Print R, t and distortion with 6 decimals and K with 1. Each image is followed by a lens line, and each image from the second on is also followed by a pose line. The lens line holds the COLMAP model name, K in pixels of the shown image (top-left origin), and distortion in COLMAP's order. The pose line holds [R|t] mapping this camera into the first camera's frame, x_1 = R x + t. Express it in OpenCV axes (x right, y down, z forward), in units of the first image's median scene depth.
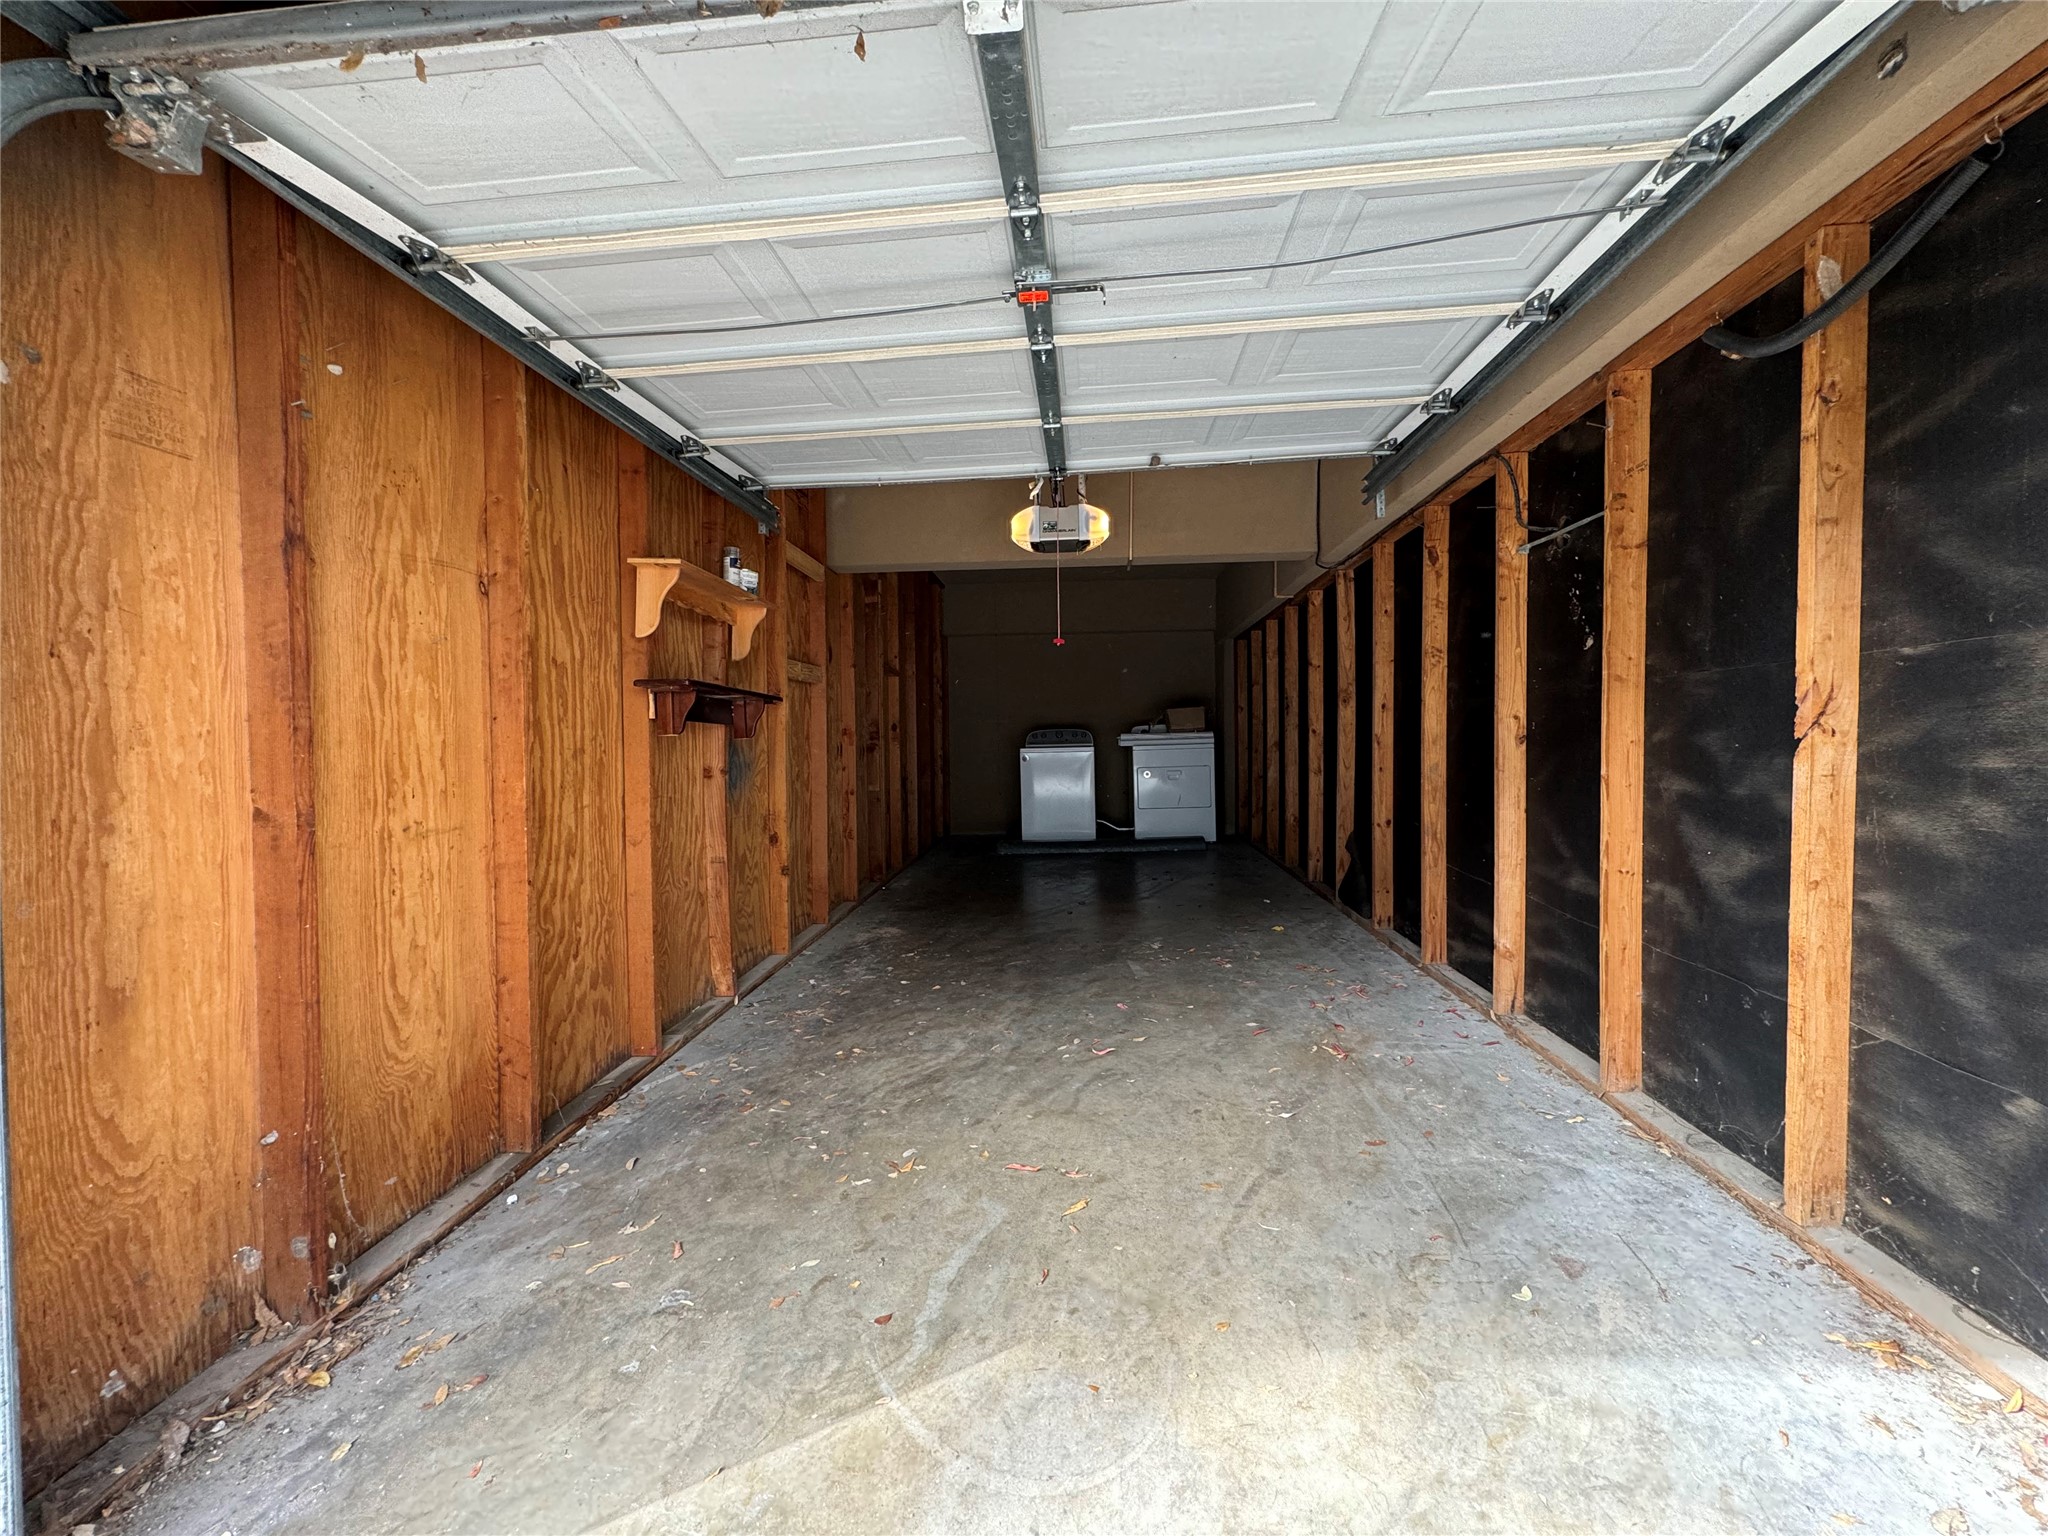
lens RADIAL K [[812.8, 0, 1024.0], [0, 812.8, 768.0], [0, 0, 1]] dist [-0.001649, 0.000351]
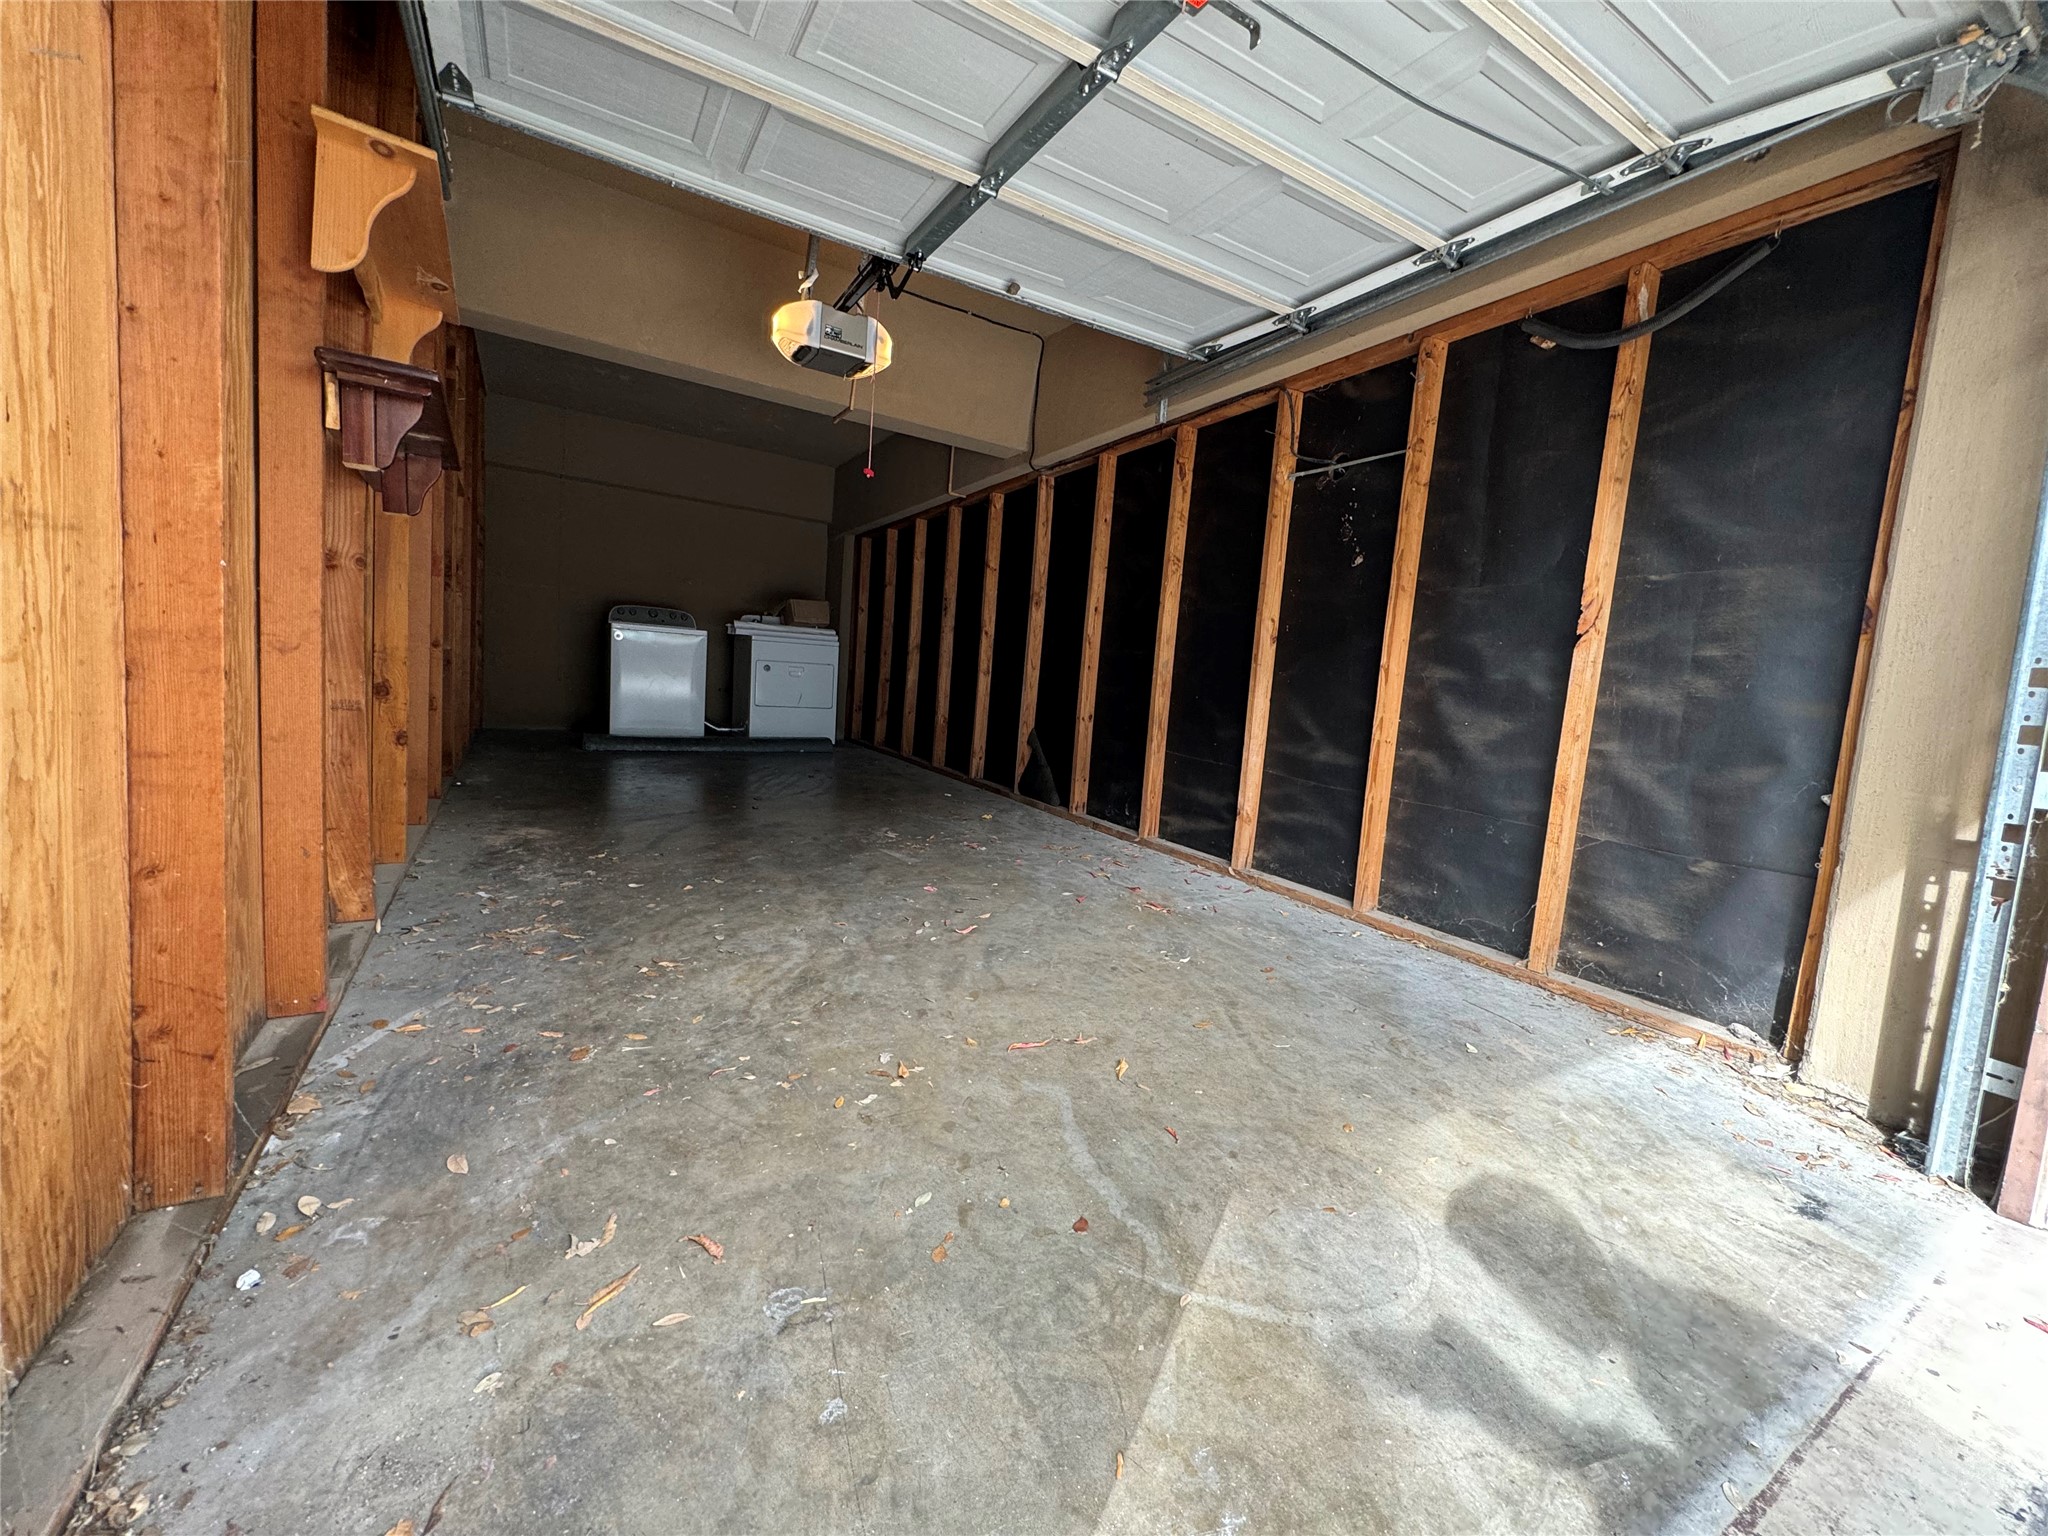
lens RADIAL K [[812.8, 0, 1024.0], [0, 812.8, 768.0], [0, 0, 1]] dist [-0.001649, 0.000351]
pose [[0.811888, 0.017987, 0.583536, -0.480873], [-0.070731, 0.995193, 0.067734, 0.124304], [-0.579513, -0.096267, 0.809257, 0.295670]]
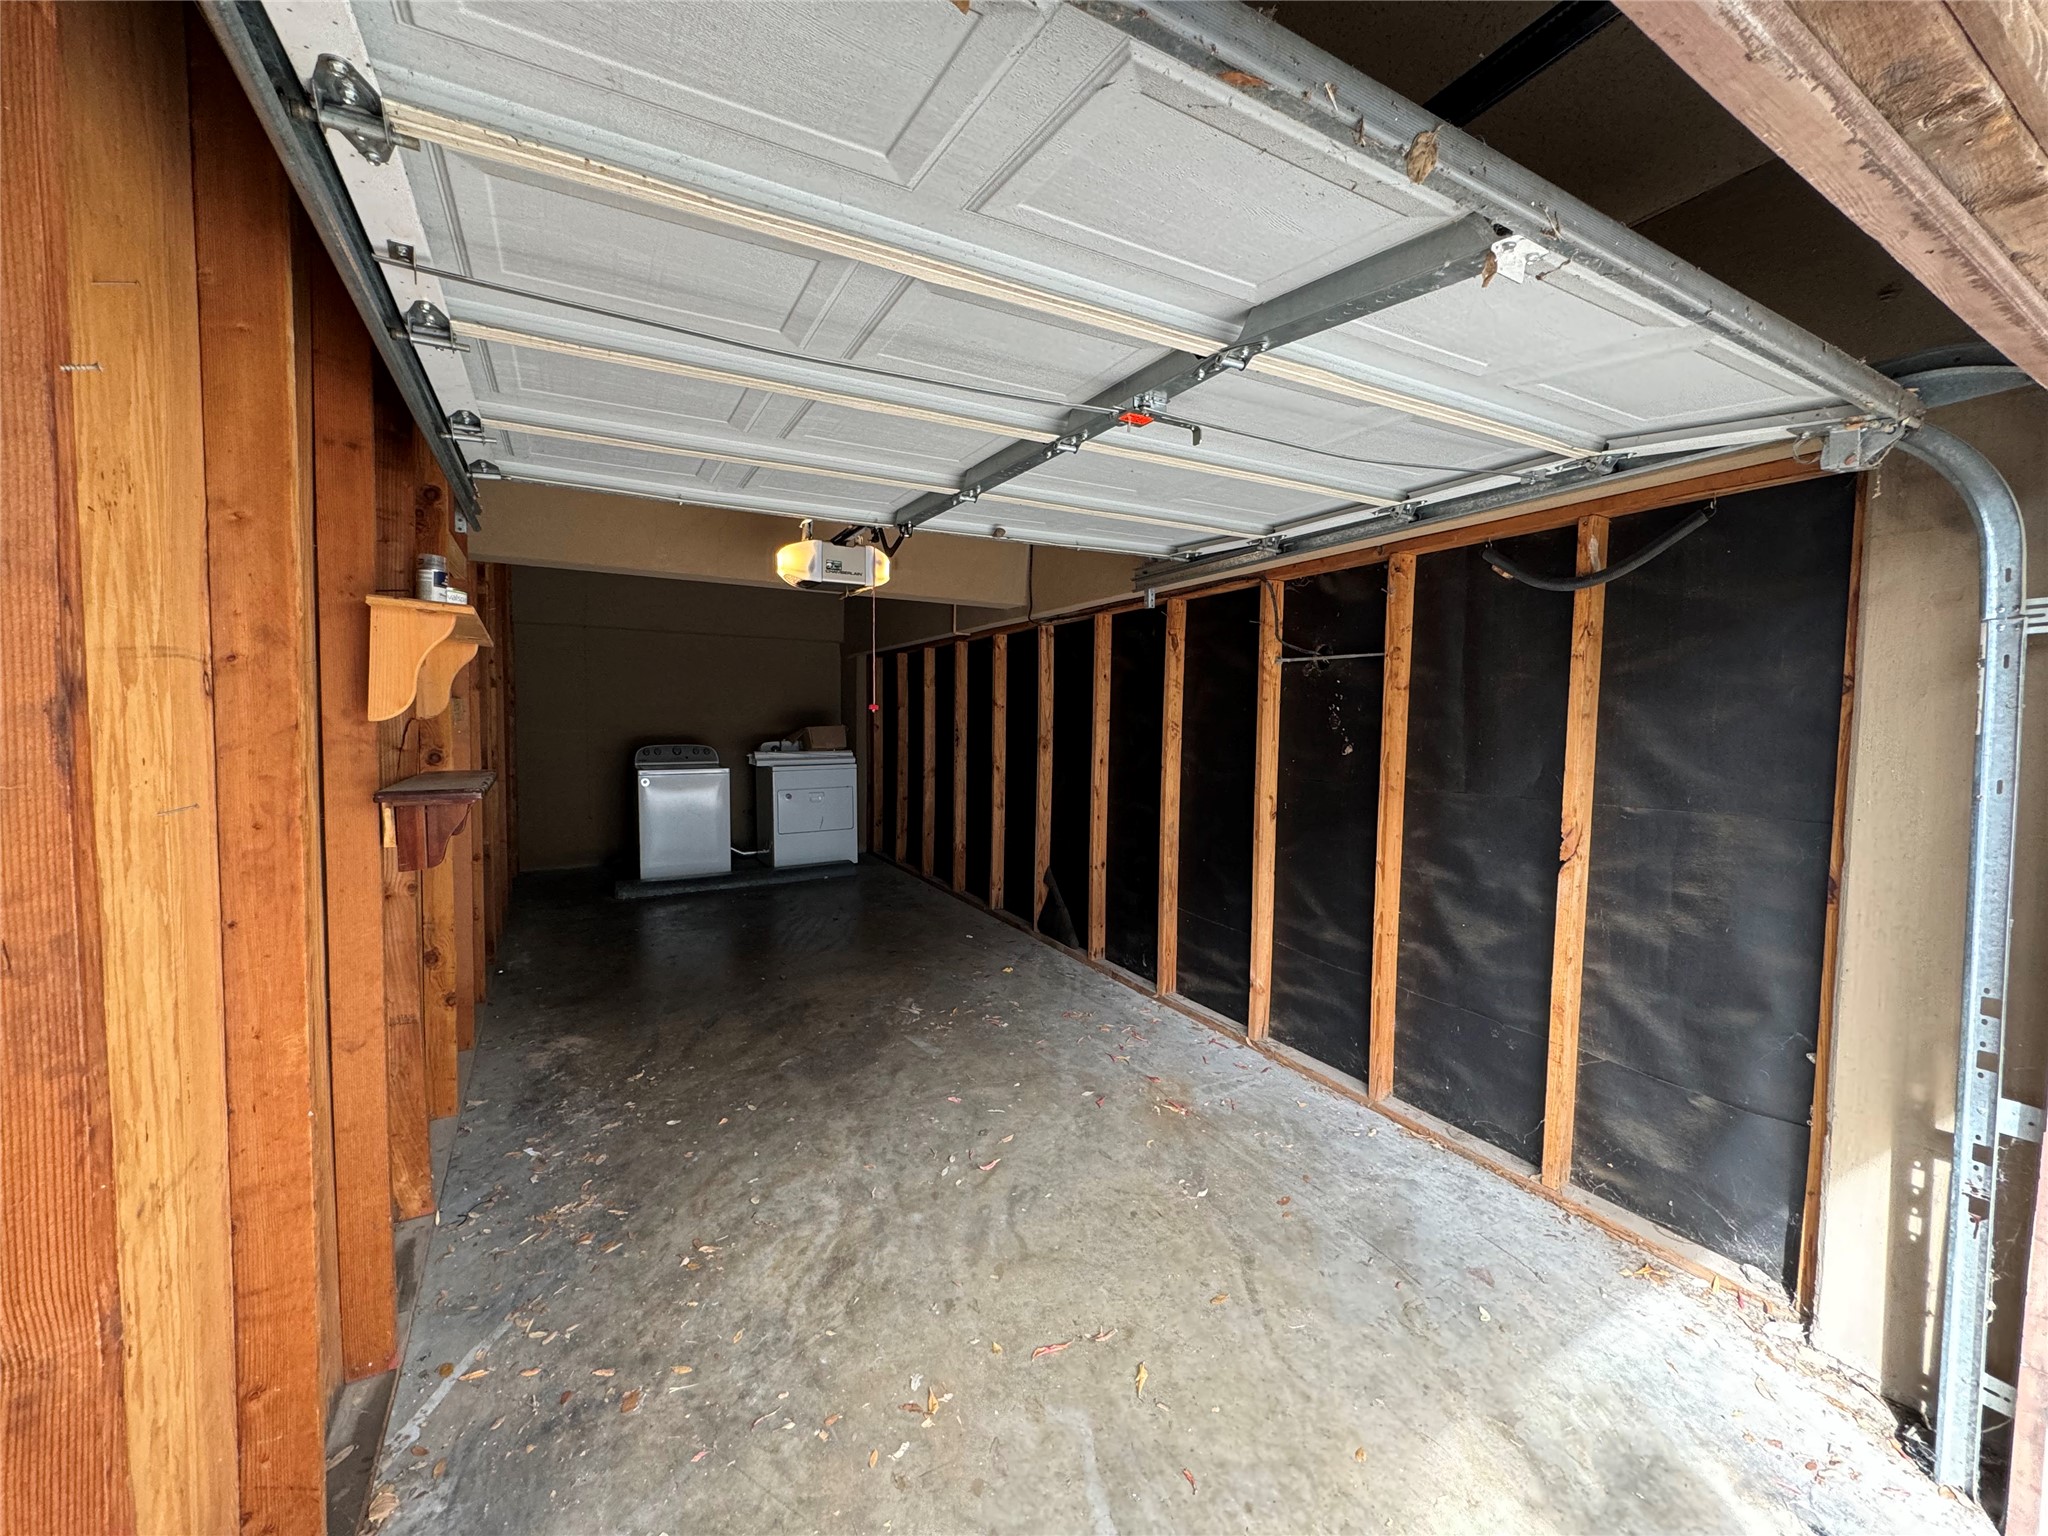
lens RADIAL K [[812.8, 0, 1024.0], [0, 812.8, 768.0], [0, 0, 1]] dist [-0.001649, 0.000351]
pose [[0.828708, -0.008354, 0.559619, -0.492570], [-0.007460, 0.999635, 0.025969, -0.173957], [-0.559632, -0.025695, 0.828343, 0.251917]]
